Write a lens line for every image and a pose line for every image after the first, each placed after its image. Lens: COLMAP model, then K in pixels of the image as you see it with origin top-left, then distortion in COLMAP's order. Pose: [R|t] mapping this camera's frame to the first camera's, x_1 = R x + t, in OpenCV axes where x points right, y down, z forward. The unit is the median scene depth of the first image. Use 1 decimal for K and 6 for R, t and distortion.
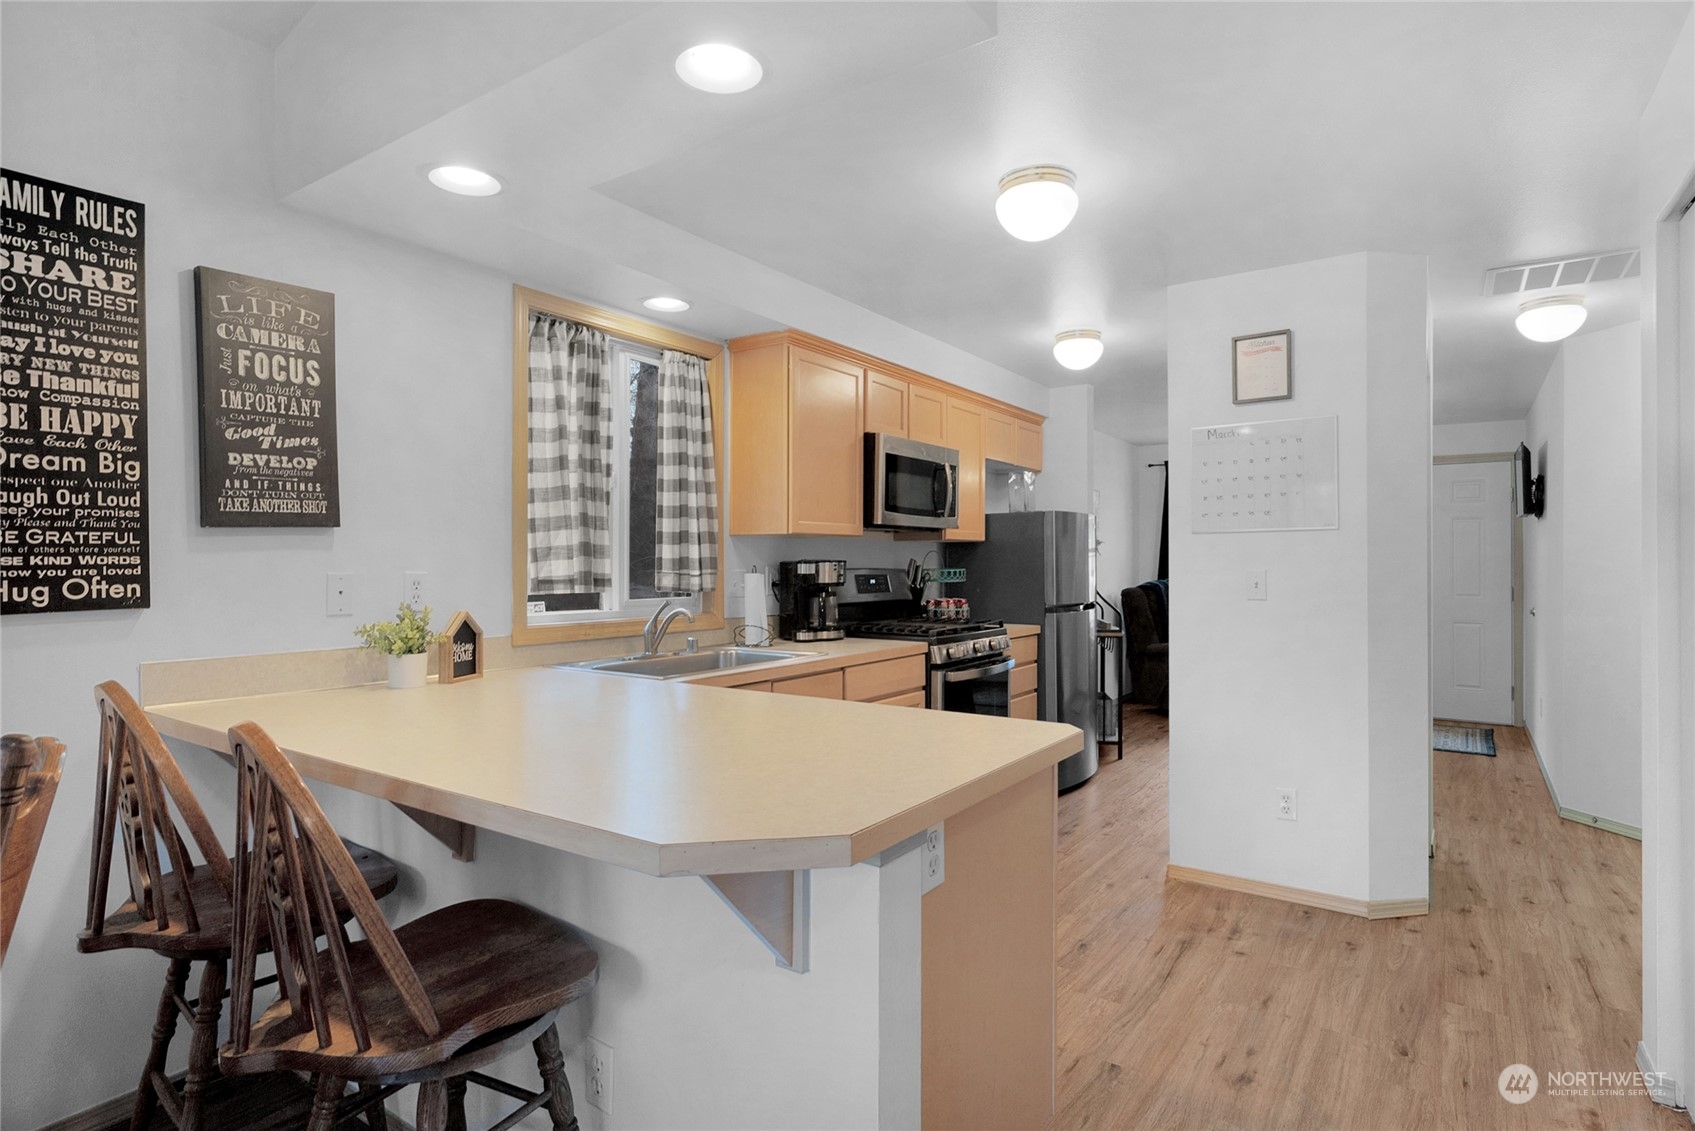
lens RADIAL K [[881.4, 0, 849.8], [0, 881.4, 562.6], [0, 0, 1]] dist [-0.000969, -0.000077]
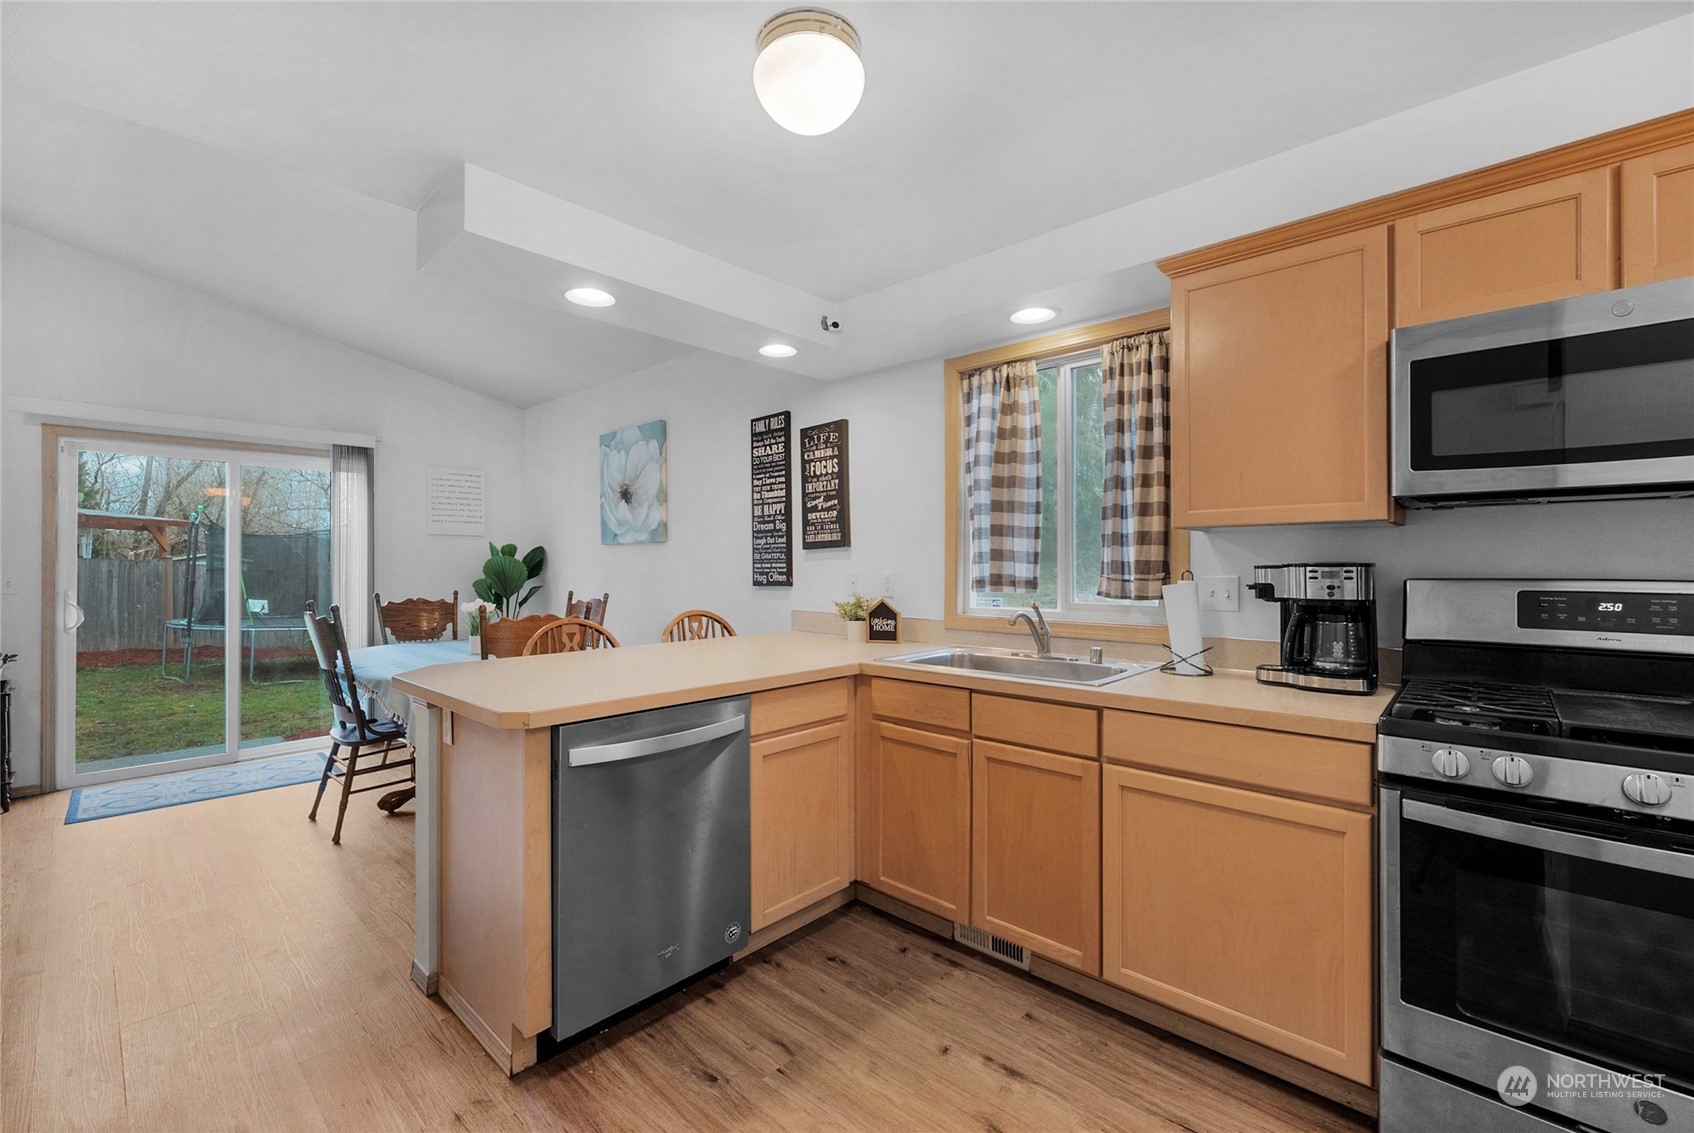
lens RADIAL K [[708.9, 0, 851.6], [0, 708.9, 562.1], [0, 0, 1]] dist [0.000712, 0.000039]
pose [[-0.135828, -0.000986, -0.990732, 0.923380], [0.003107, 0.999994, -0.001421, -0.007086], [0.990728, -0.003271, -0.135824, 1.295261]]
